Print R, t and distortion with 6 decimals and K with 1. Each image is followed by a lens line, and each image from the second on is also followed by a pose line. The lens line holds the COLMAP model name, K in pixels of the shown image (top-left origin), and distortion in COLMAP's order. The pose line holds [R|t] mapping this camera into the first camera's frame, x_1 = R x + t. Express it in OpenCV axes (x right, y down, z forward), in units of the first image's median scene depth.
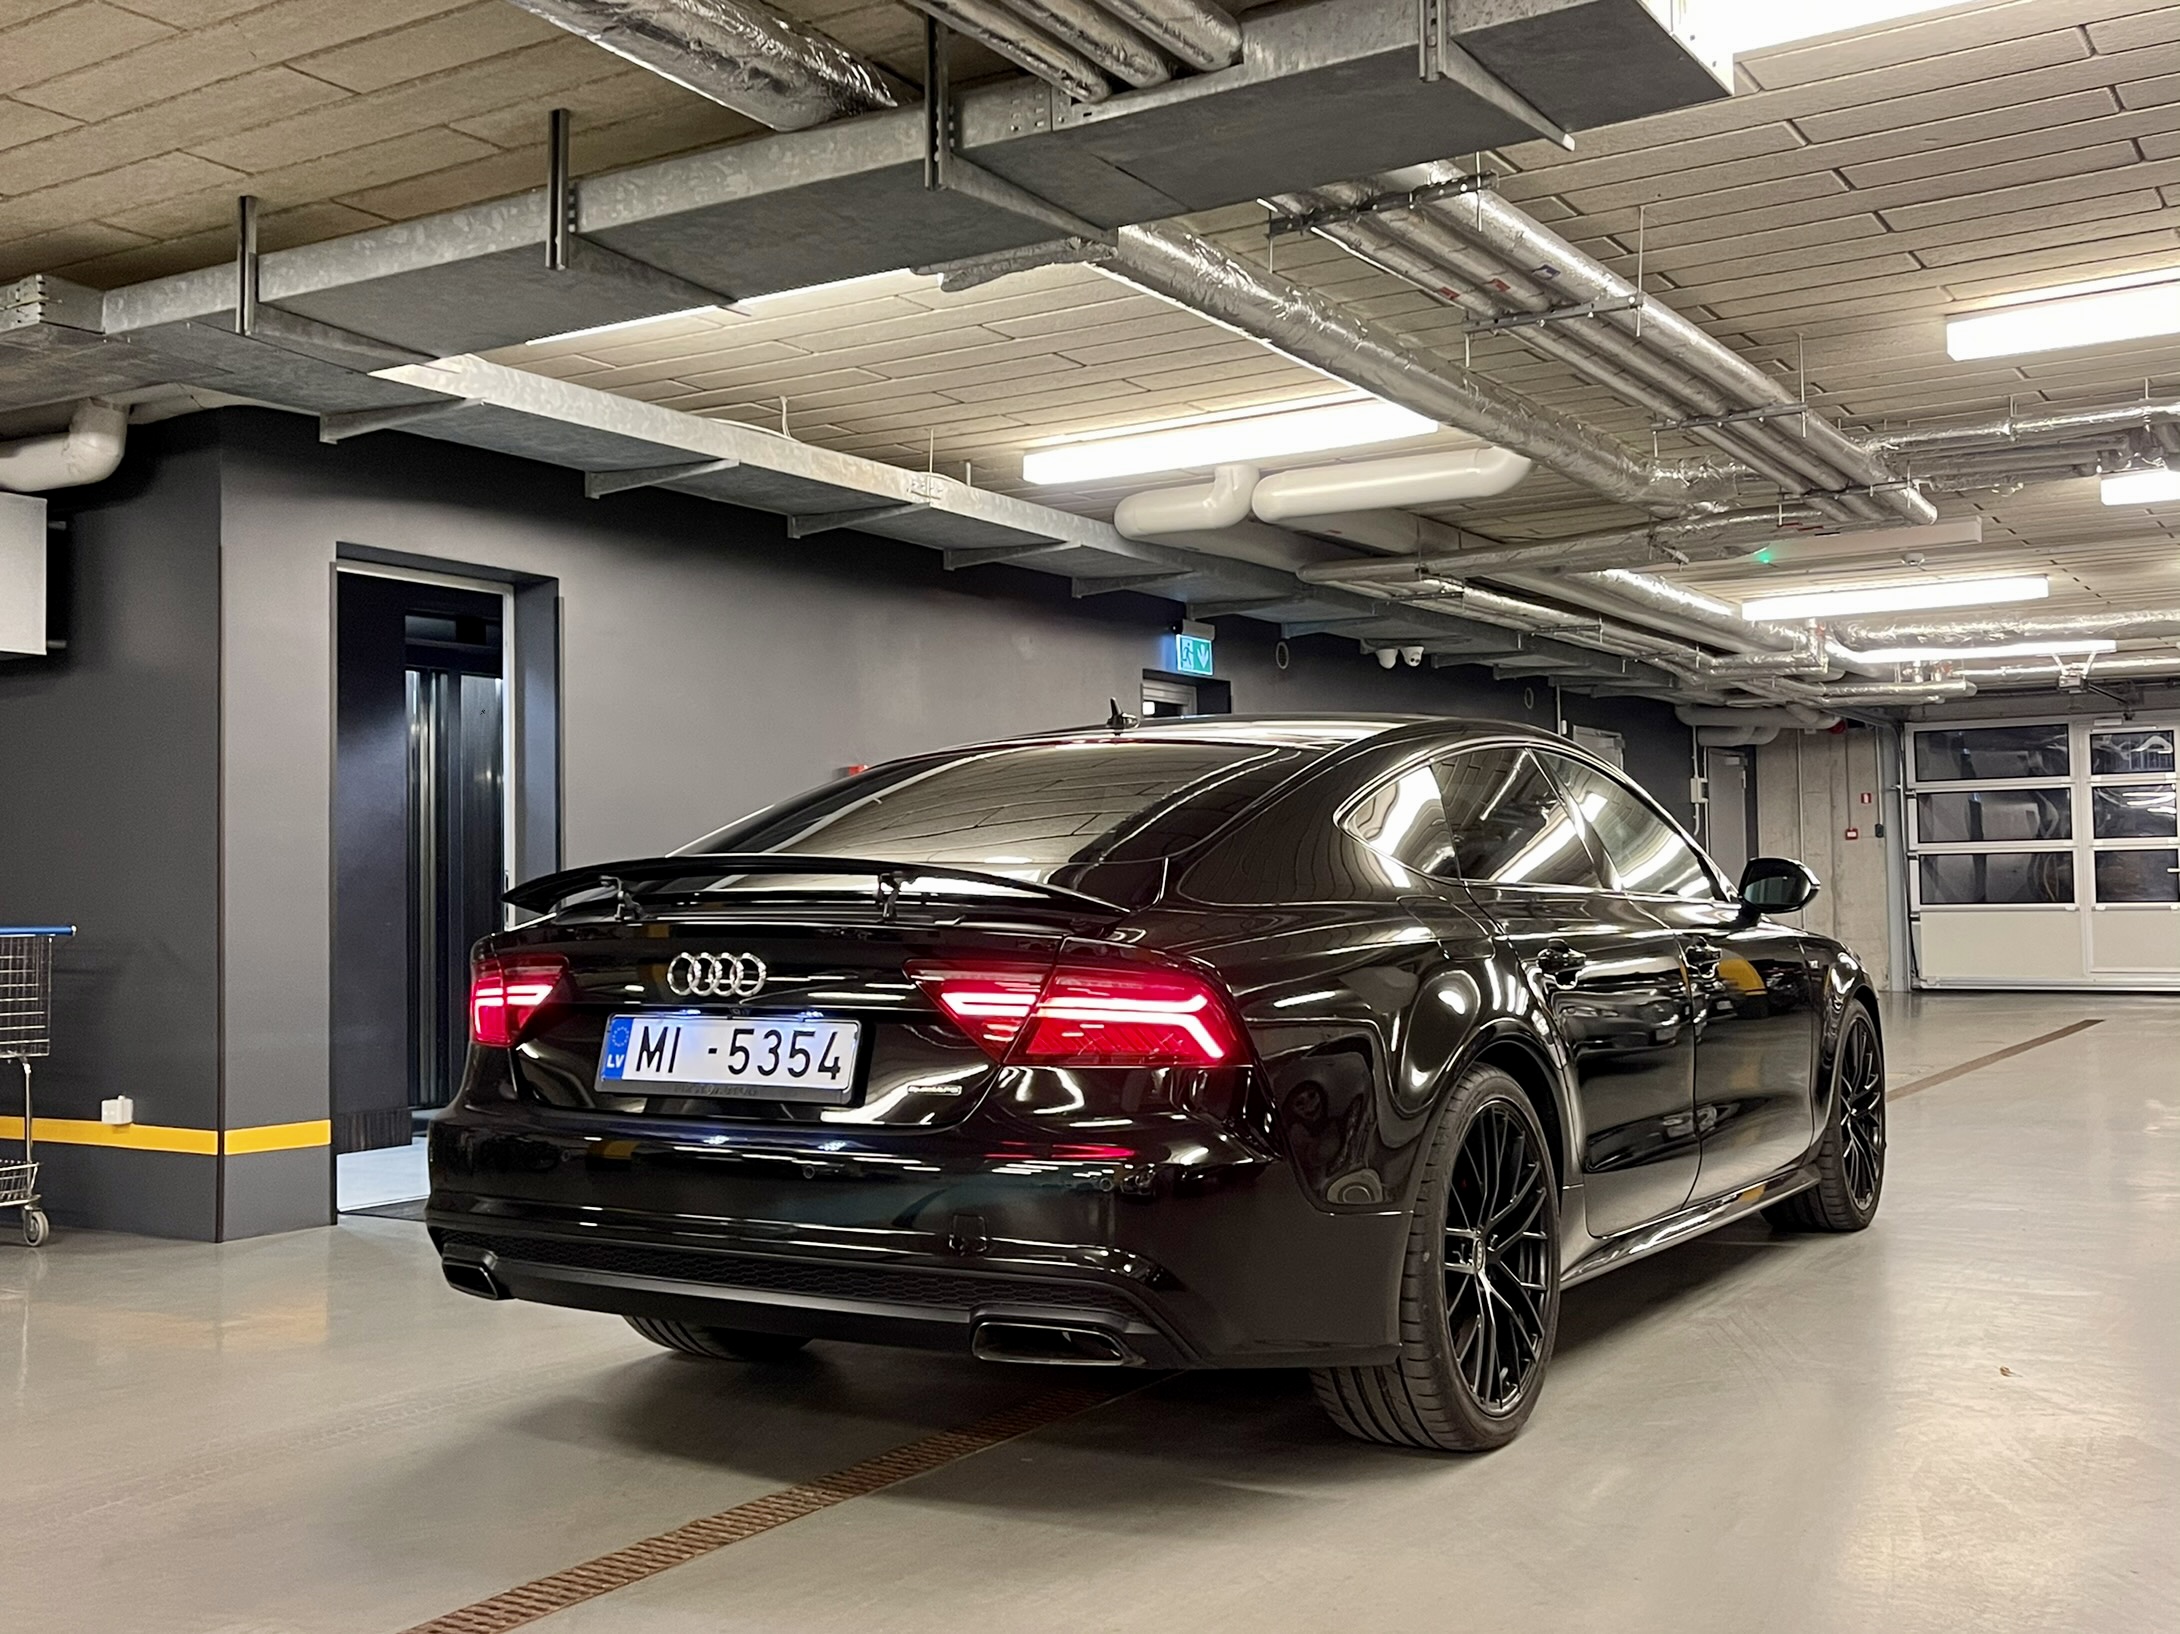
lens RADIAL K [[2260.4, 0, 1096.4], [0, 2260.4, 834.5], [0, 0, 1]] dist [0.197435, 0.000000]
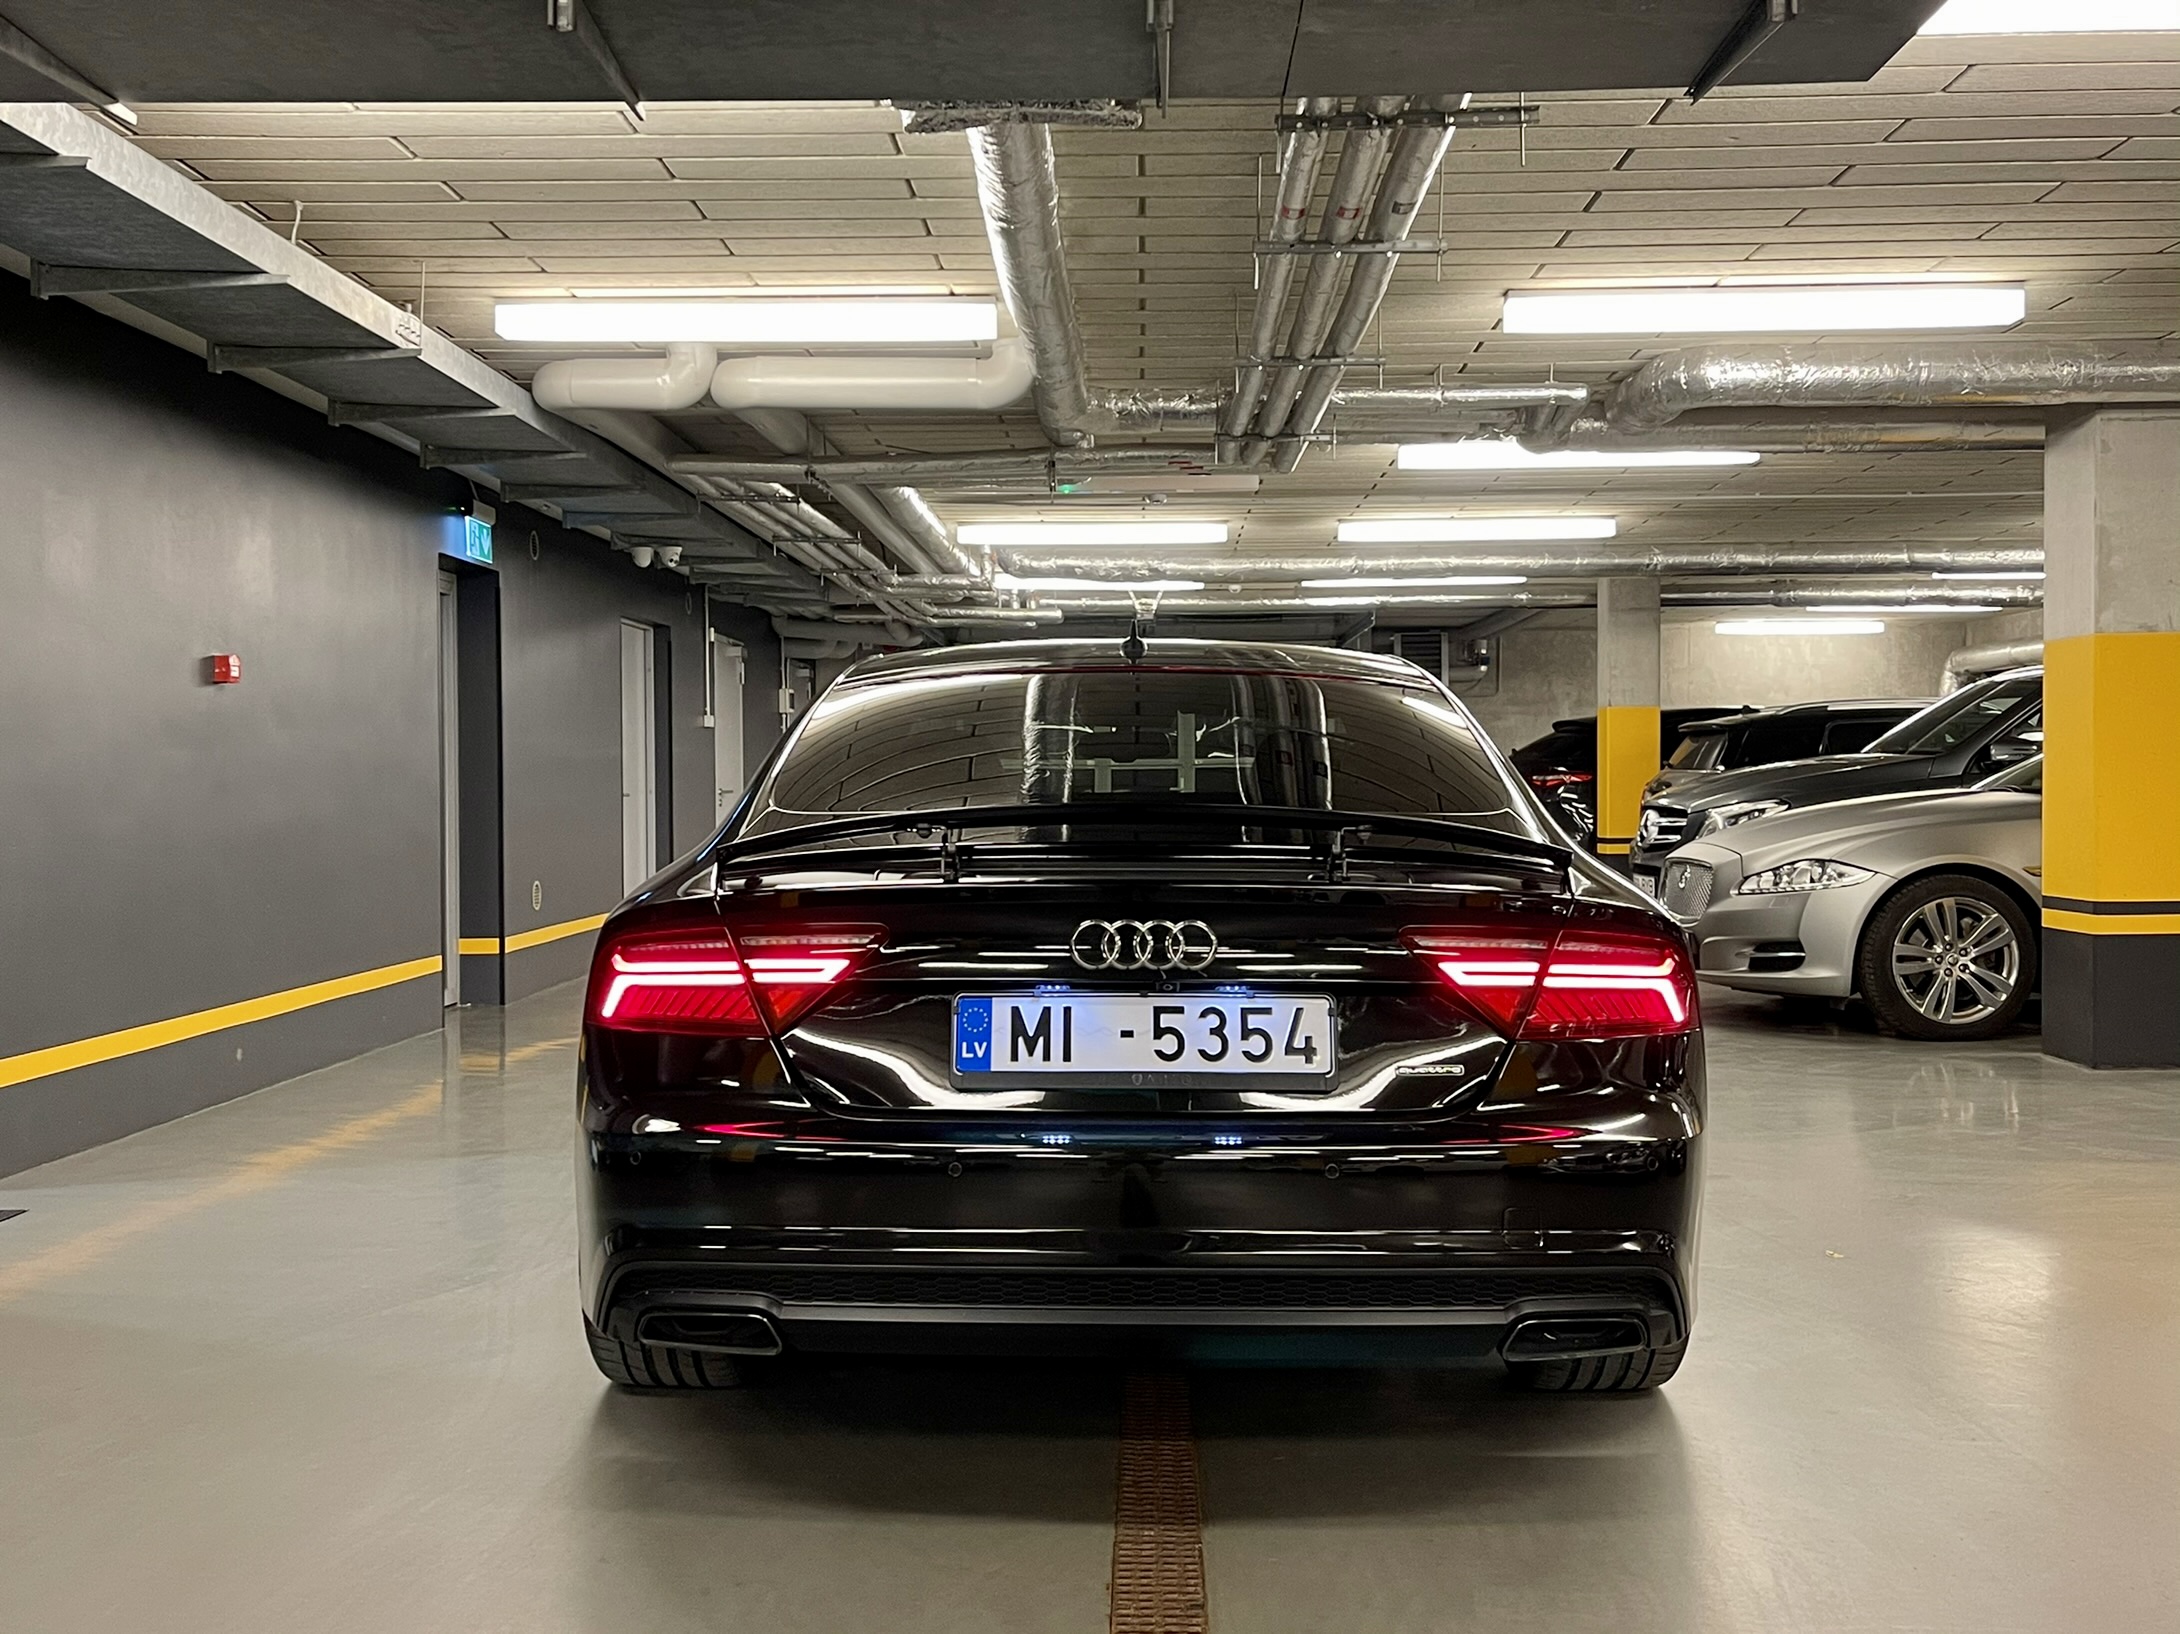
lens RADIAL K [[2260.4, 0, 1089.8], [0, 2260.4, 827.3], [0, 0, 1]] dist [0.197435, 0.000000]
pose [[0.871419, -0.001708, 0.490536, -0.303372], [-0.018410, 0.999176, 0.036185, -0.006141], [-0.490193, -0.040563, 0.870669, 0.141238]]
